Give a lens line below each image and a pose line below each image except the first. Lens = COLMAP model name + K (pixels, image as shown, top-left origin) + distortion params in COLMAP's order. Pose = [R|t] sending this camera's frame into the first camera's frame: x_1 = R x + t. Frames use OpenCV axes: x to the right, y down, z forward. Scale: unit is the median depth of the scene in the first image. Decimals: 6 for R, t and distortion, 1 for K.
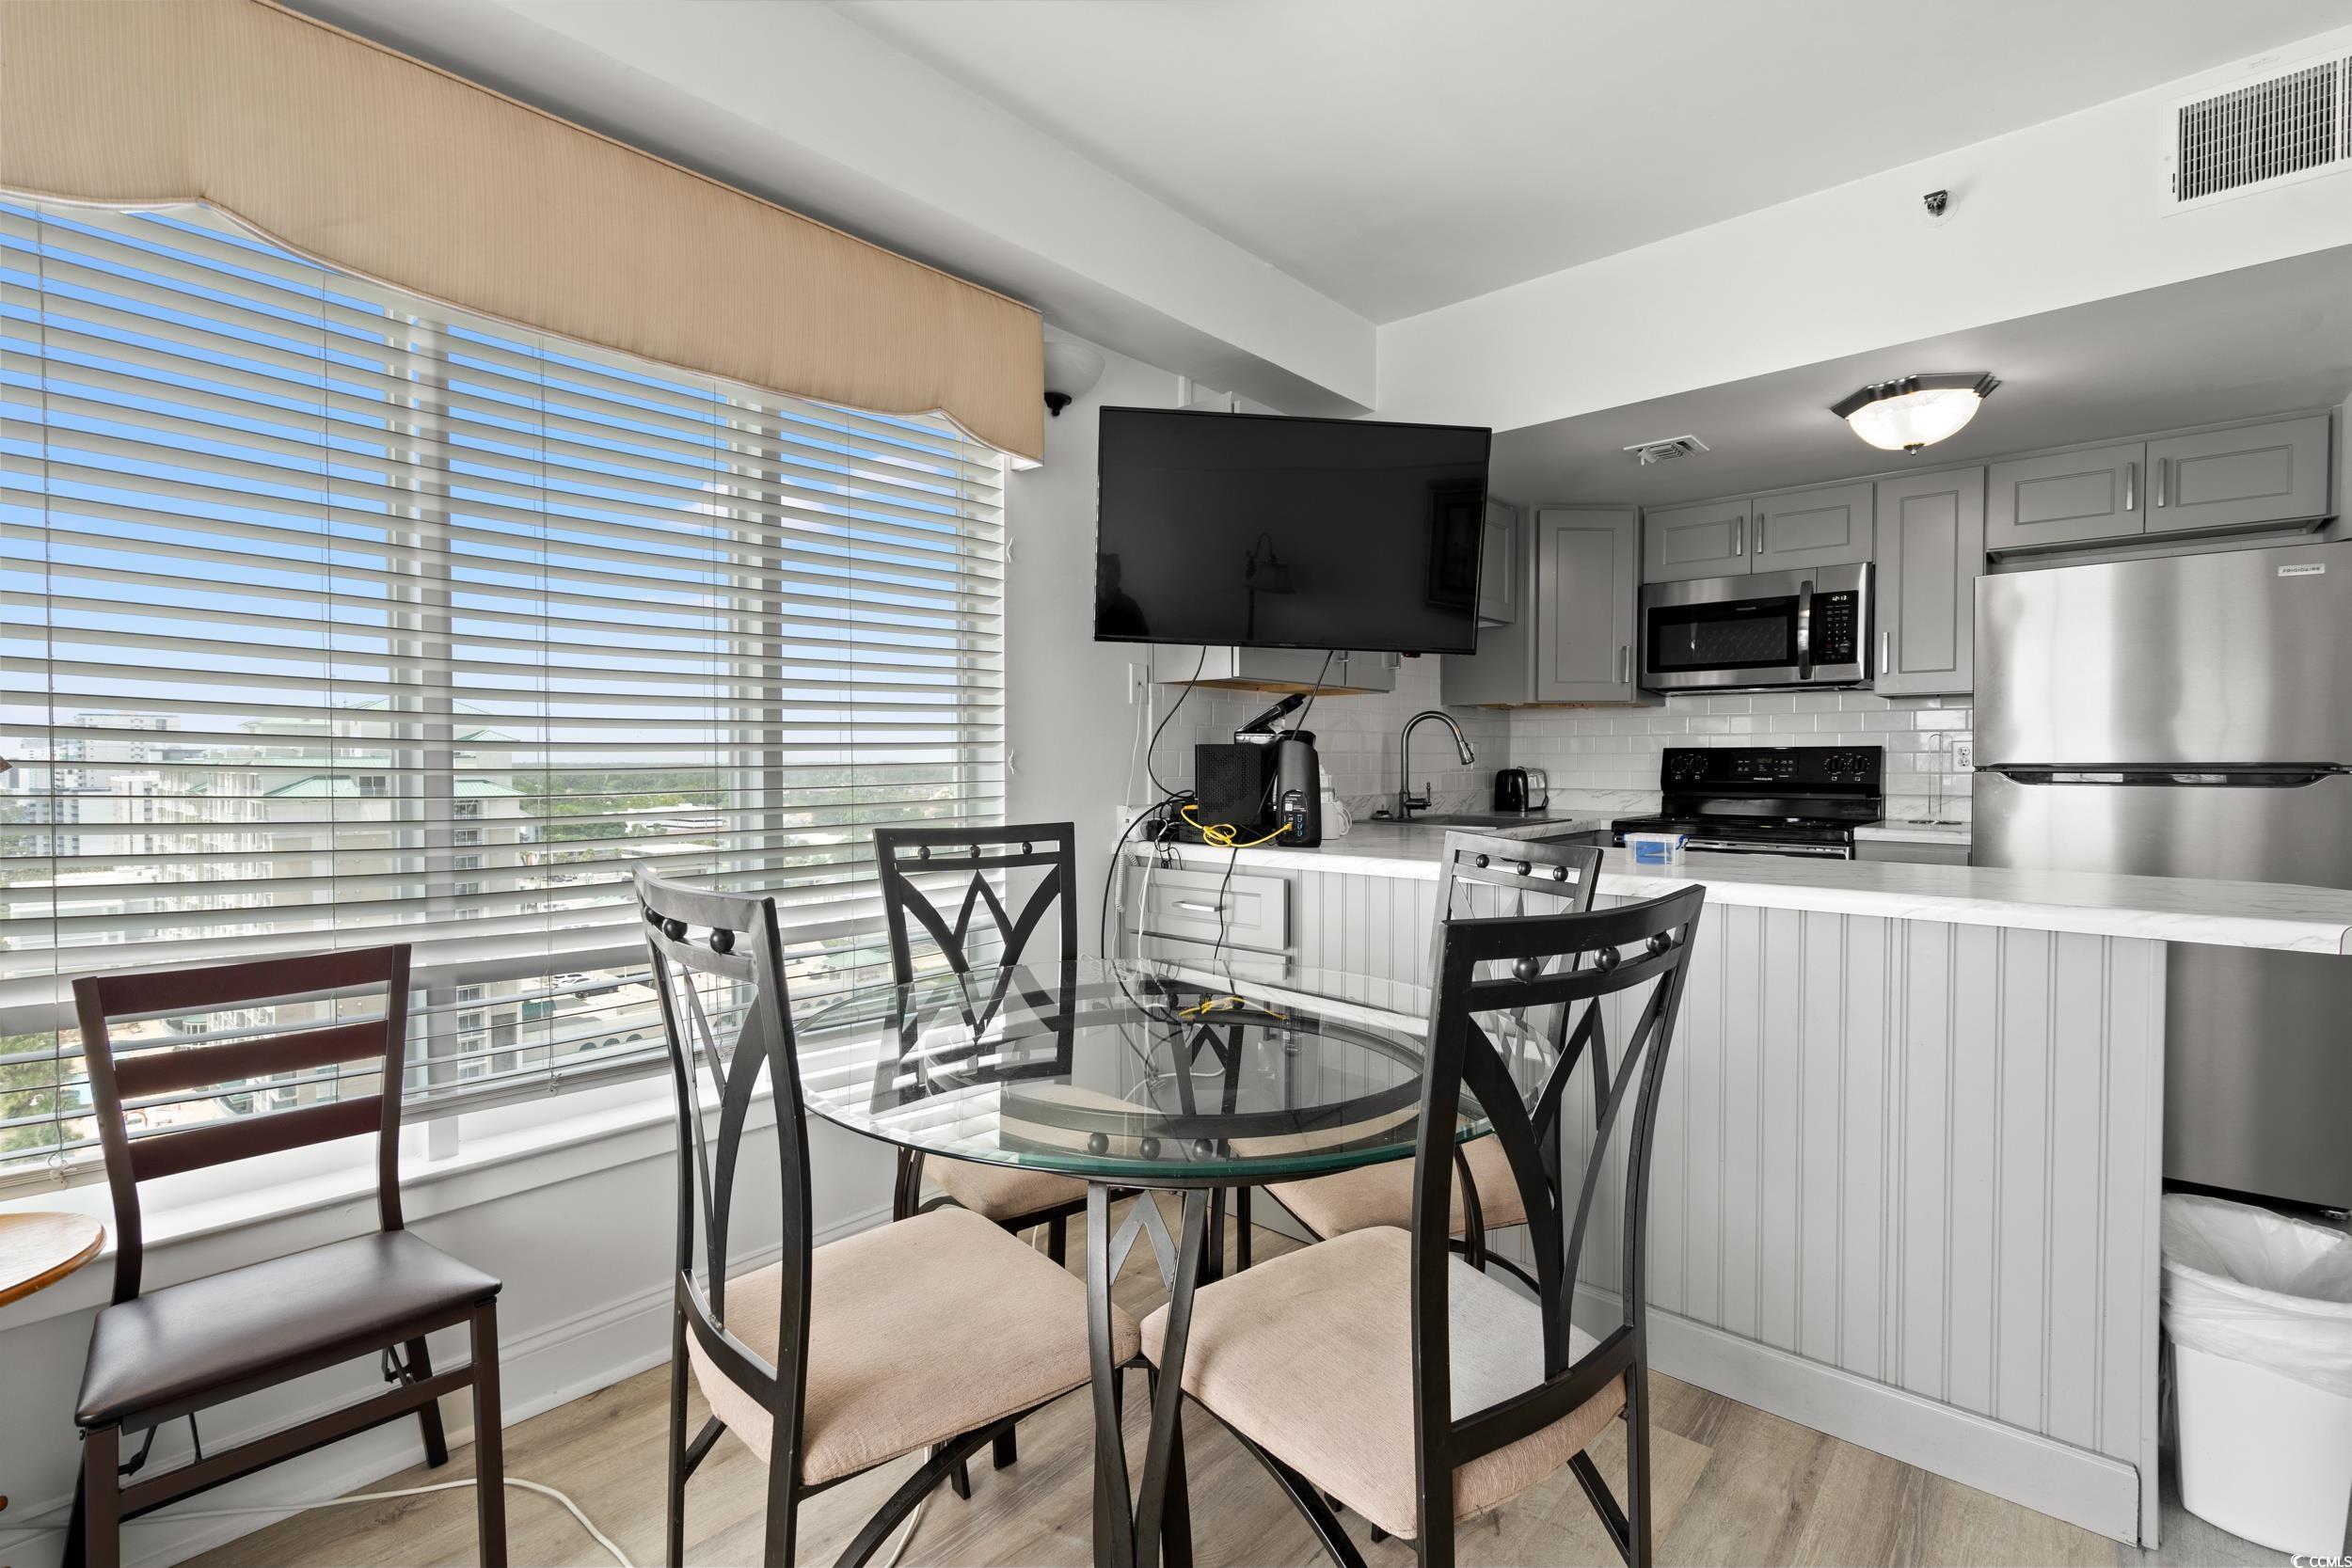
lens RADIAL K [[1062.8, 0, 1176.0], [0, 1062.8, 784.0], [0, 0, 1]] dist [-0.001220, 0.000205]
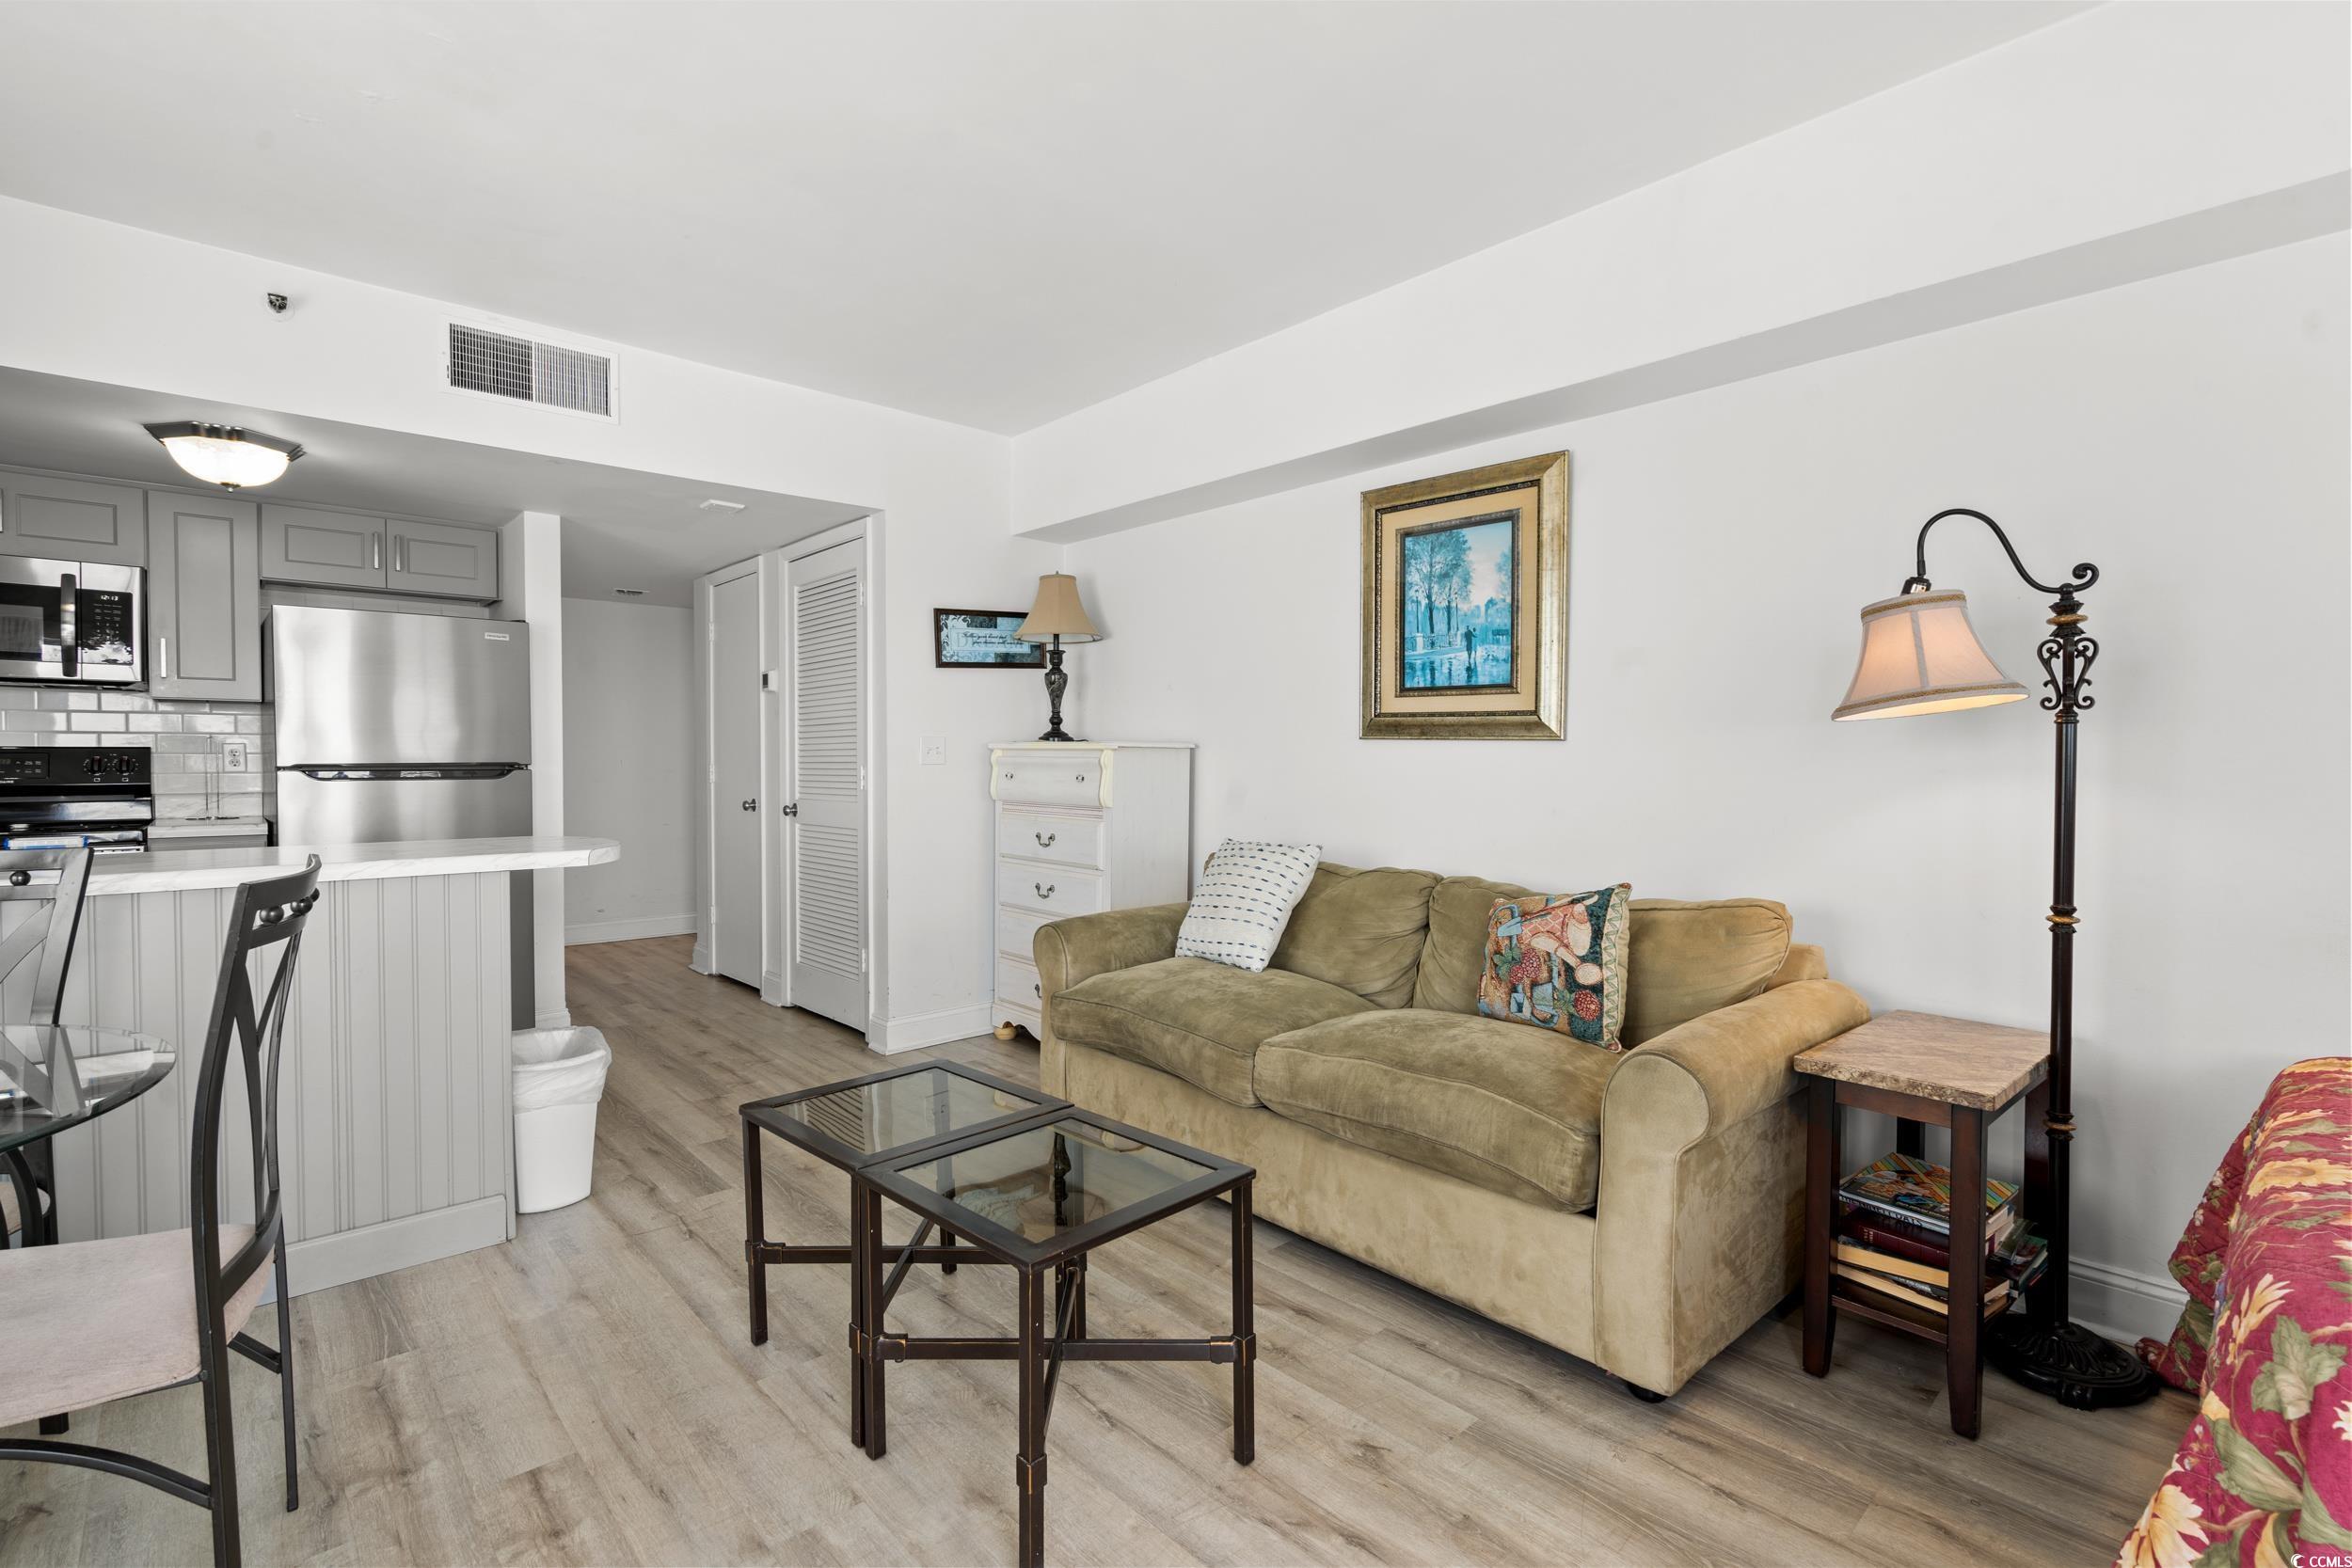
lens RADIAL K [[1062.8, 0, 1176.0], [0, 1062.8, 784.0], [0, 0, 1]] dist [-0.001220, 0.000205]
pose [[0.095287, -0.022260, 0.995201, -0.286895], [0.016628, 0.999646, 0.020768, -0.004357], [-0.995311, 0.014569, 0.095623, -0.090716]]
